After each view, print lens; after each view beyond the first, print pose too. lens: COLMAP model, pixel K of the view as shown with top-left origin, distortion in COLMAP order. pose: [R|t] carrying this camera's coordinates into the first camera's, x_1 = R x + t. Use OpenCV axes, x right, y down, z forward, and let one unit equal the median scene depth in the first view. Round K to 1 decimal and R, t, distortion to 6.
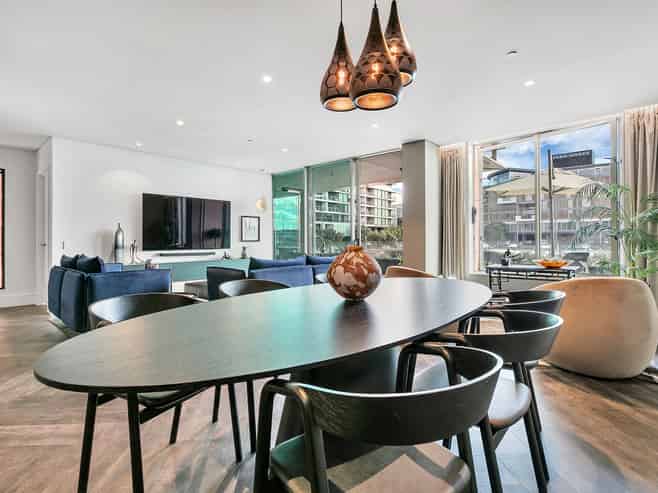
lens RADIAL K [[353.4, 0, 329.2], [0, 353.4, 249.0], [0, 0, 1]] dist [-0.000134, -0.000081]
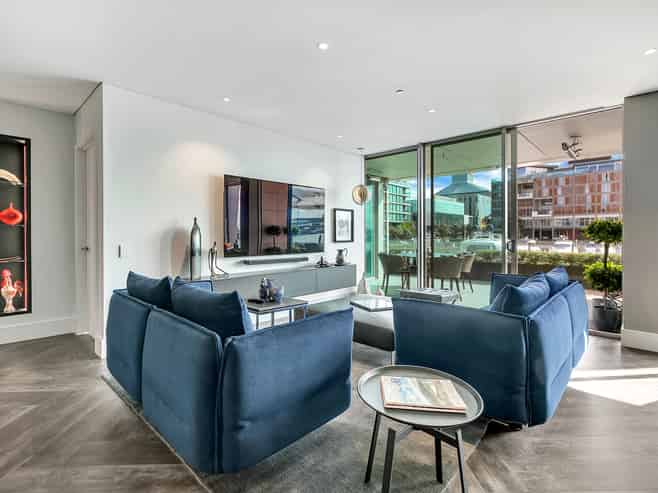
lens RADIAL K [[344.9, 0, 329.0], [0, 344.9, 246.5], [0, 0, 1]] dist [-0.006202, -0.000336]
pose [[0.999676, 0.003288, -0.025258, -0.272679], [-0.003095, 0.999965, 0.007711, -0.020236], [0.025283, -0.007630, 0.999651, 0.292808]]
